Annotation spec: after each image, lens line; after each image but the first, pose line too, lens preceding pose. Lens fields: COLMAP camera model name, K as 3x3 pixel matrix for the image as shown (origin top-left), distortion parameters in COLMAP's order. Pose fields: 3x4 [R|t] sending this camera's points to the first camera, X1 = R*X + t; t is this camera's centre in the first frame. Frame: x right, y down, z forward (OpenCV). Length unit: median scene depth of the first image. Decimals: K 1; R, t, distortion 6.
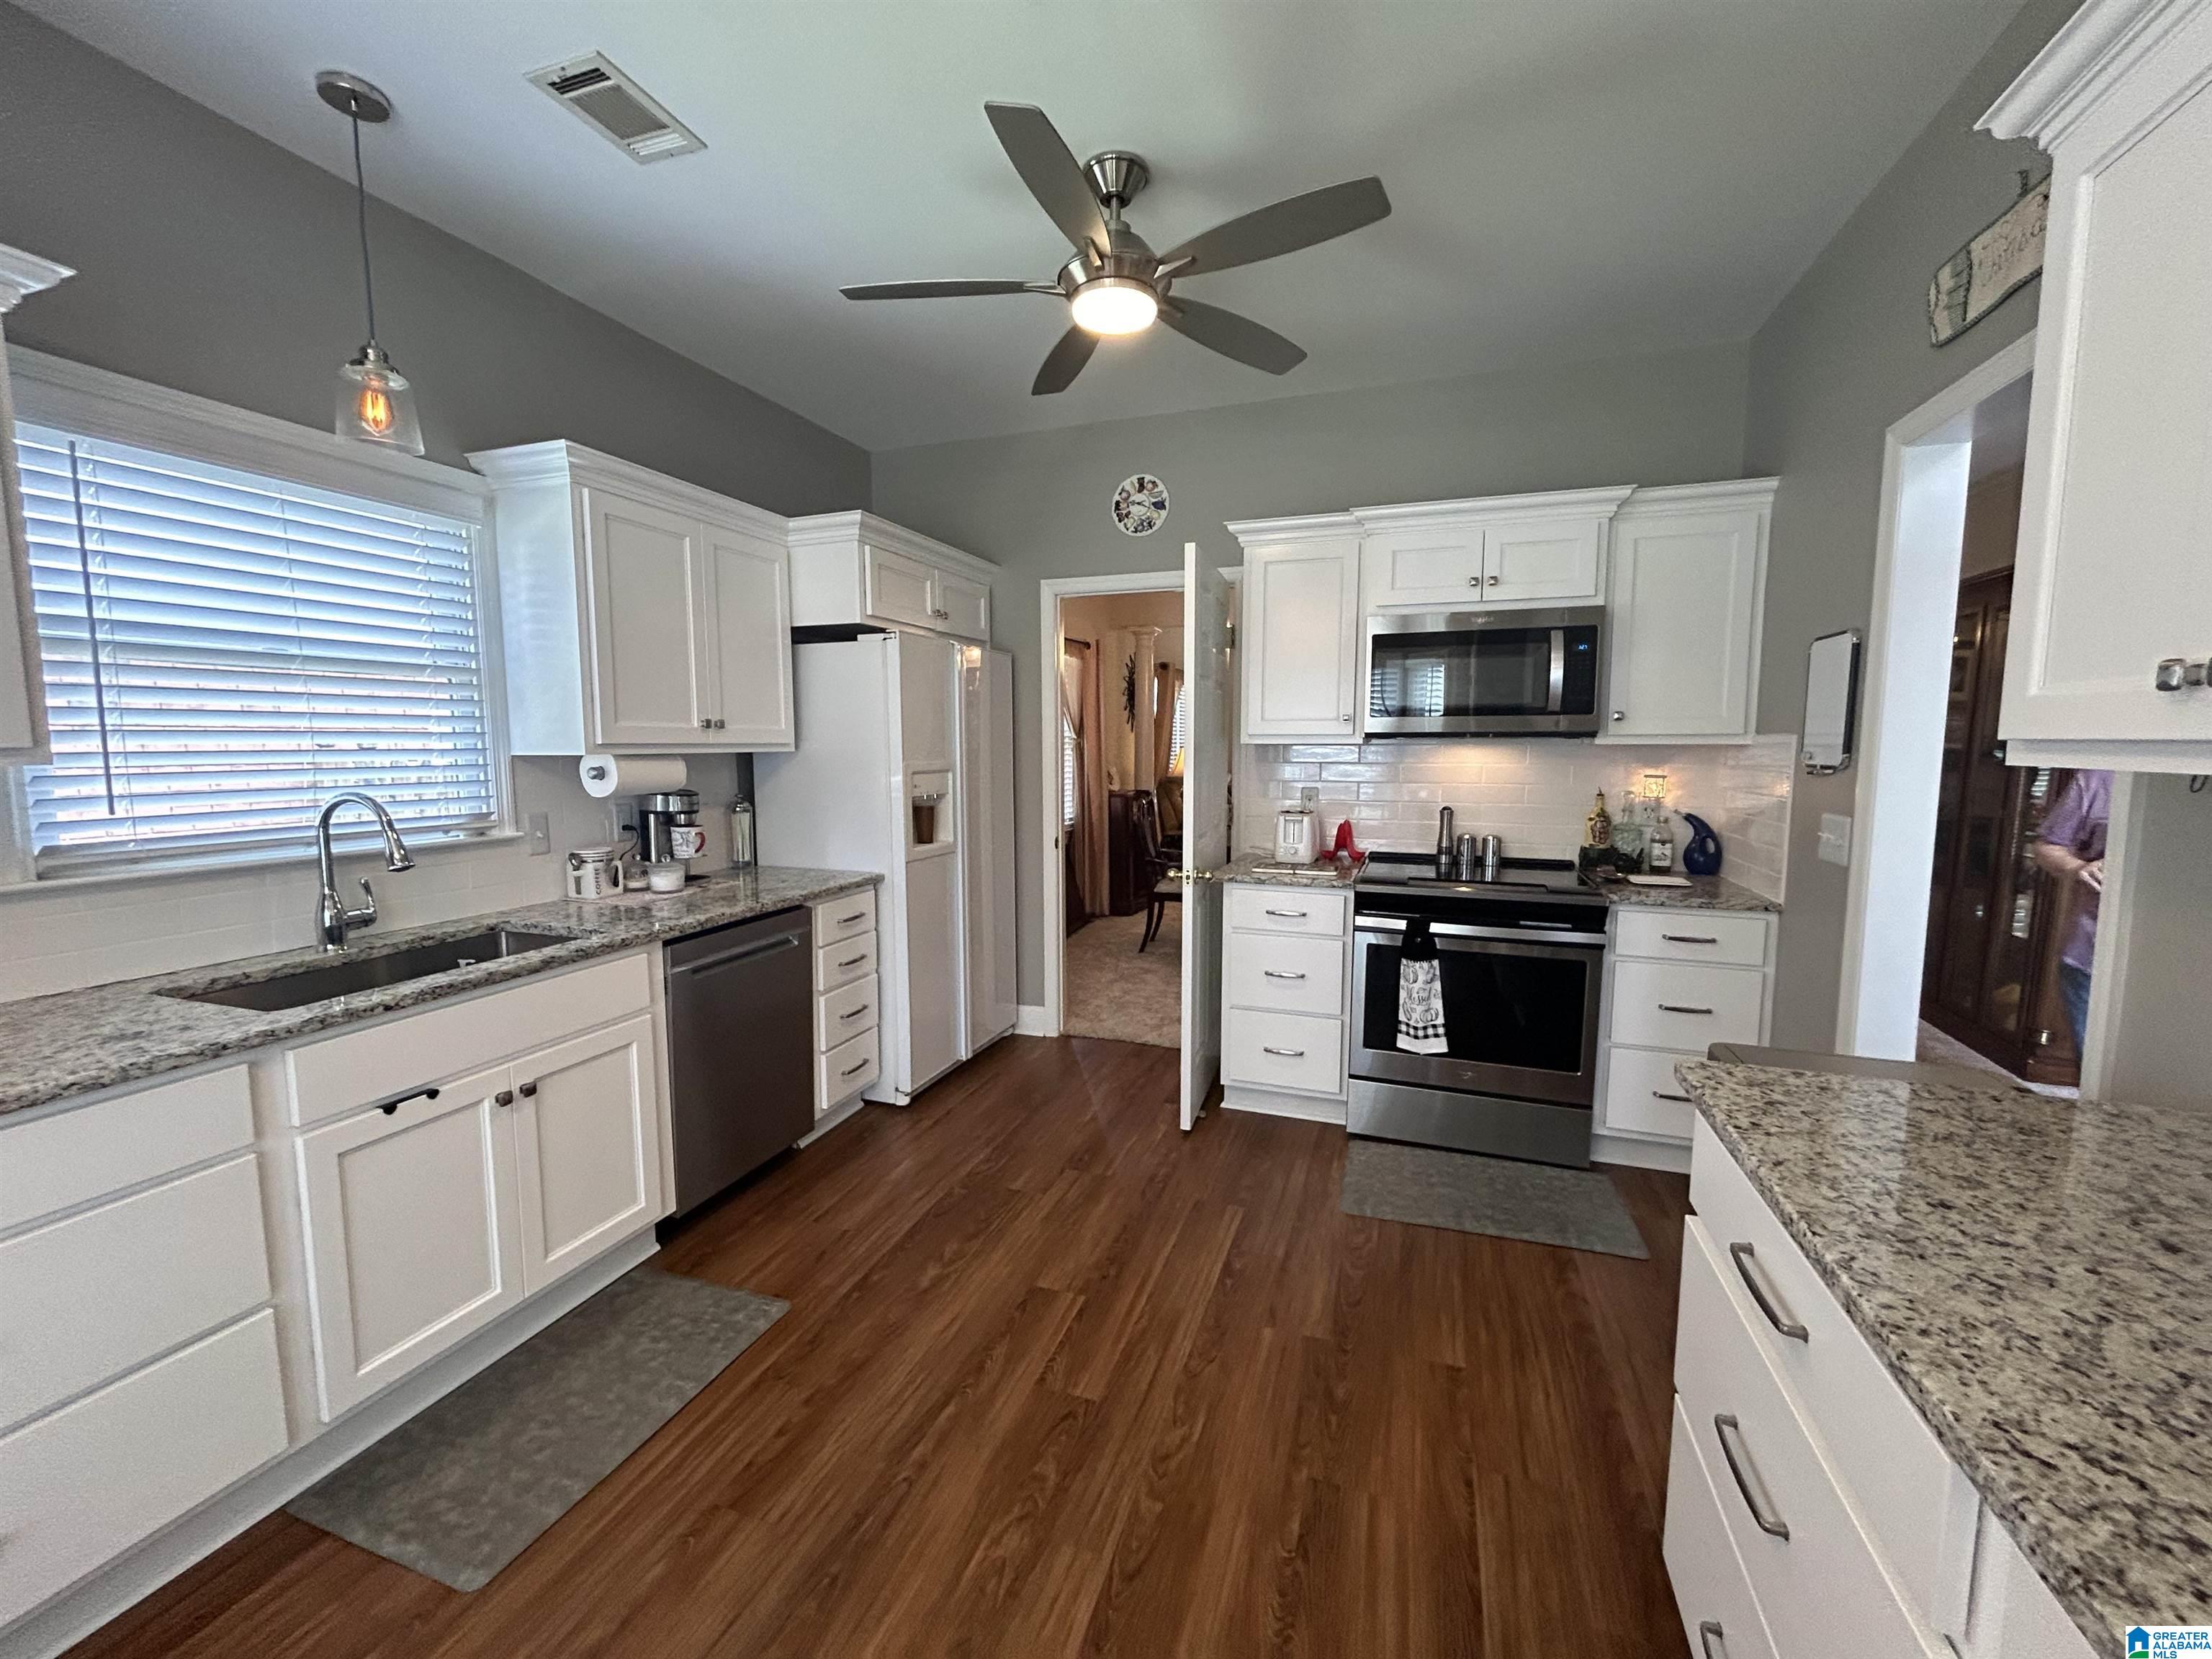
lens RADIAL K [[893.7, 0, 1095.3], [0, 893.7, 831.7], [0, 0, 1]] dist [0.012329, -0.000155]
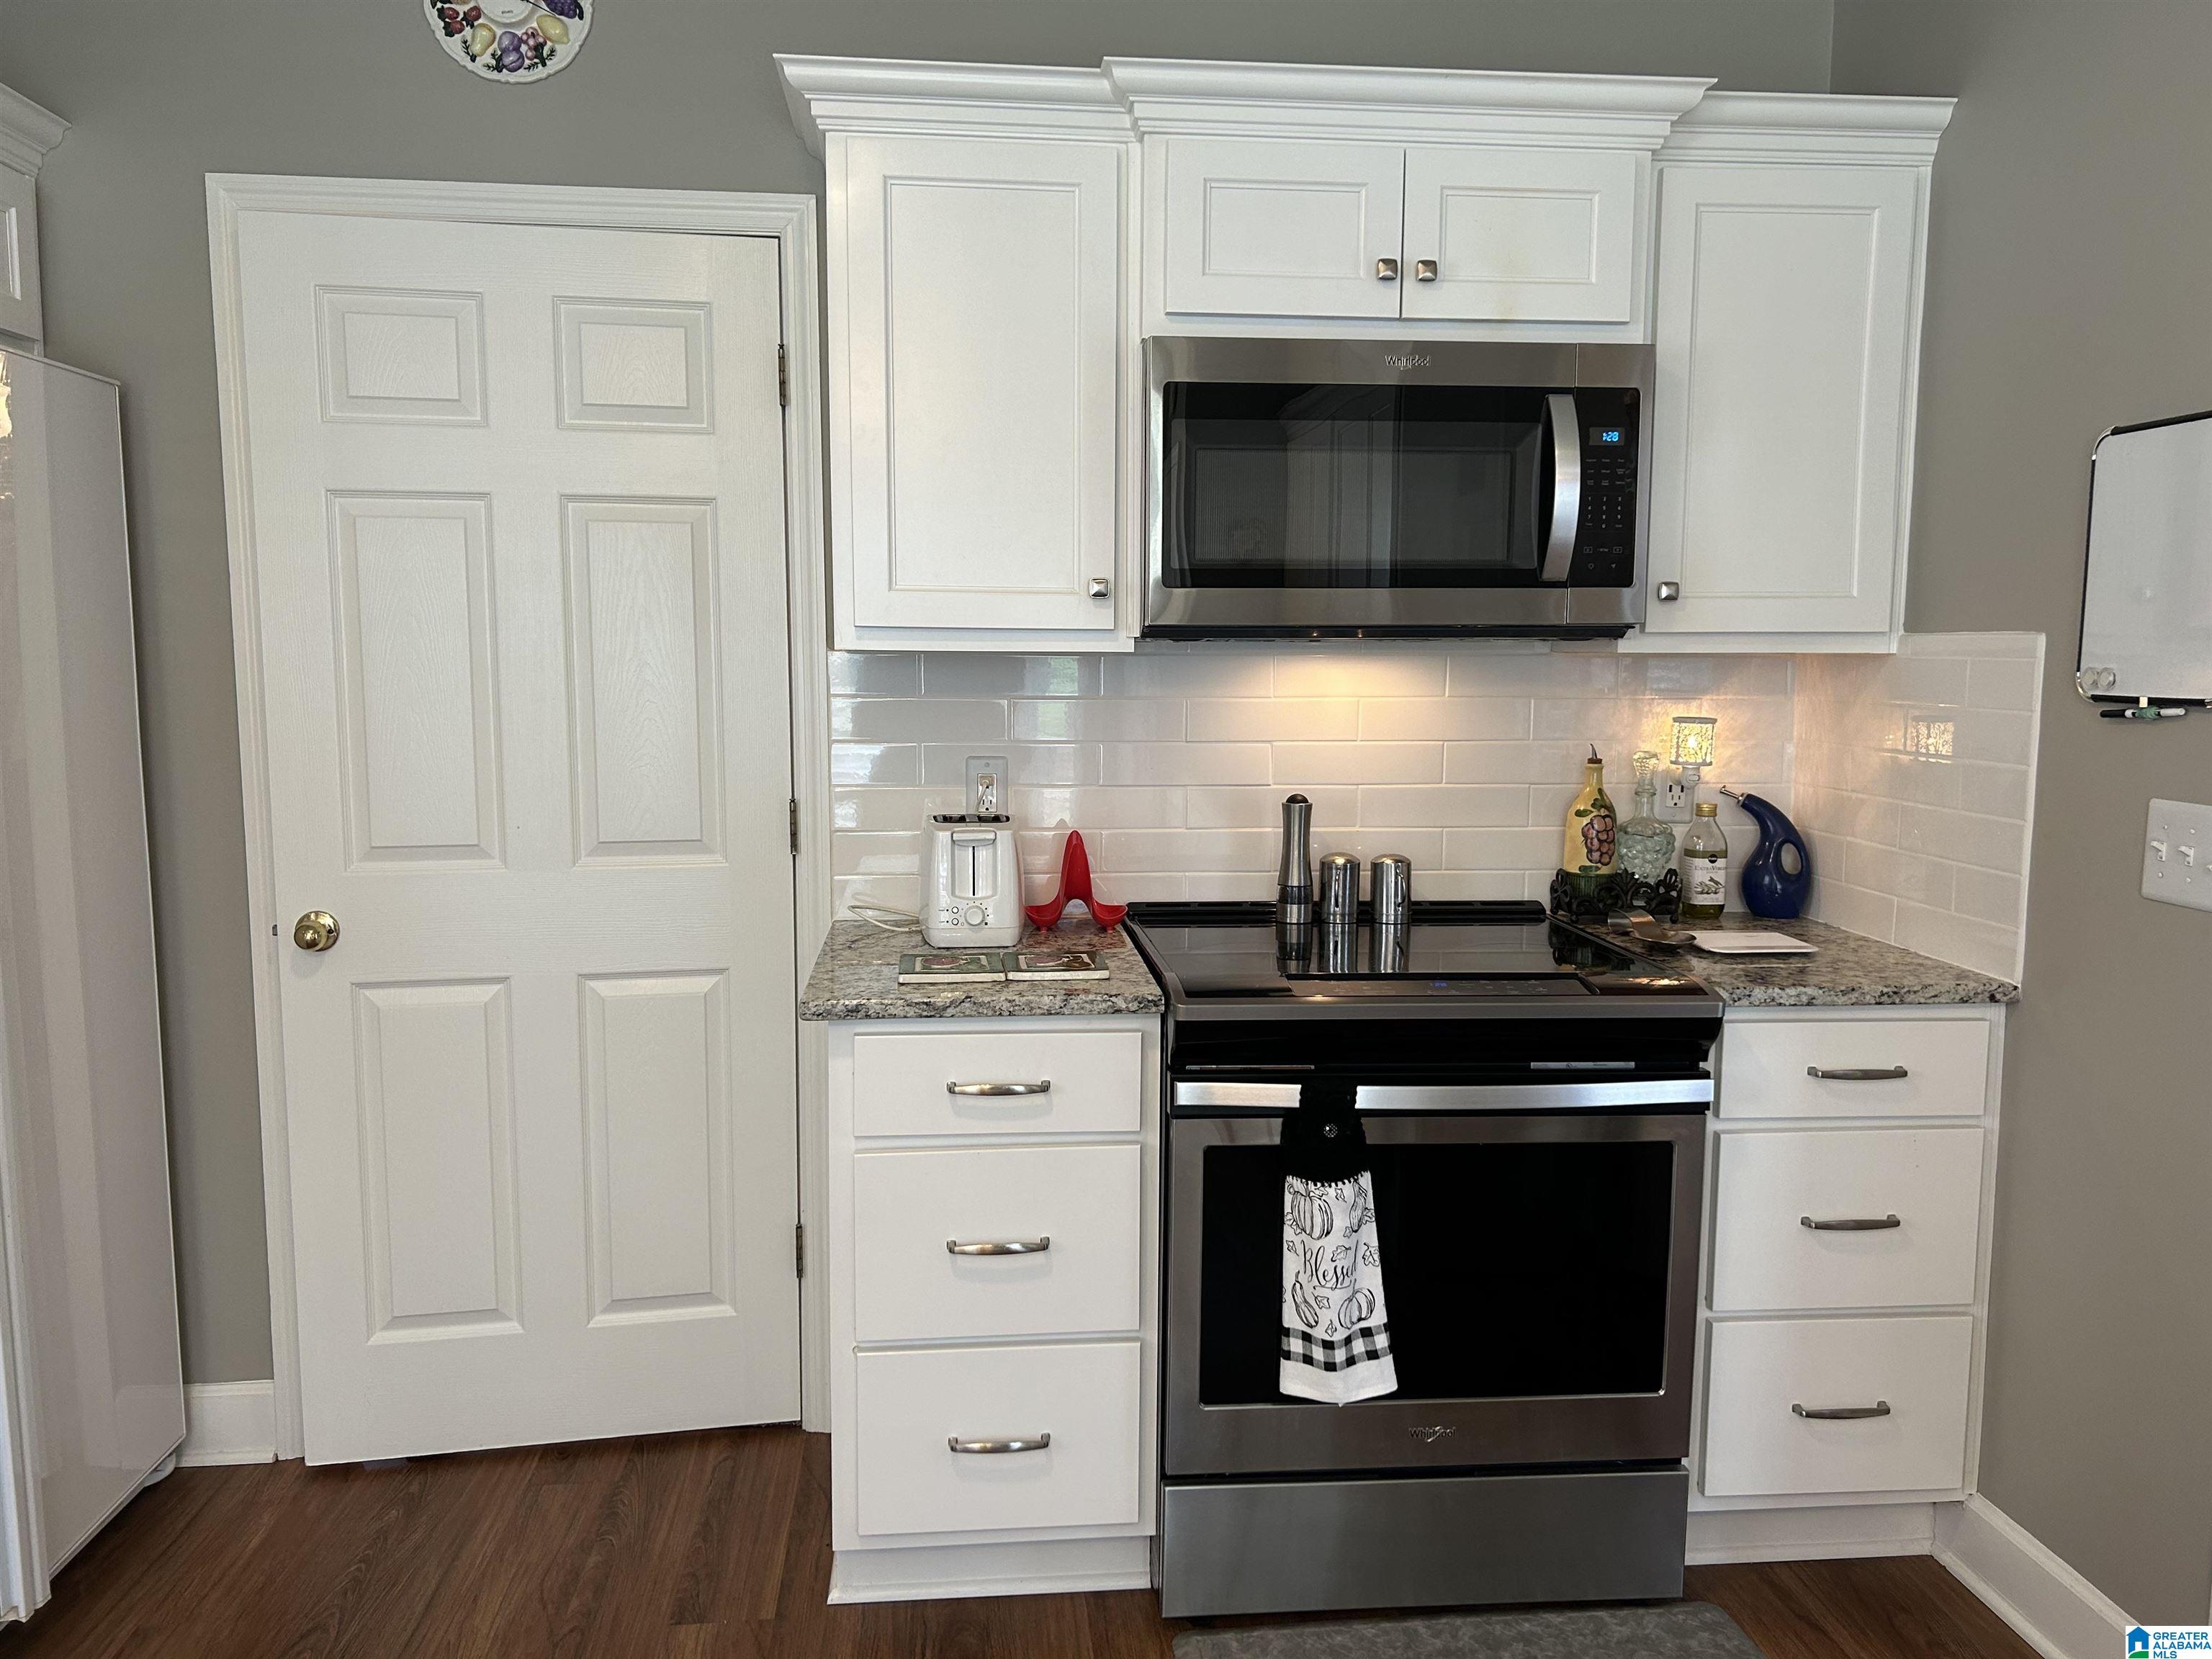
lens RADIAL K [[1675.6, 0, 1109.7], [0, 1675.6, 831.8], [0, 0, 1]] dist [0.053206, -0.074861]
pose [[0.899874, -0.045390, 0.433783, -0.054862], [0.040130, 0.998968, 0.021281, -0.034788], [-0.434301, -0.001743, 0.900766, 0.336194]]
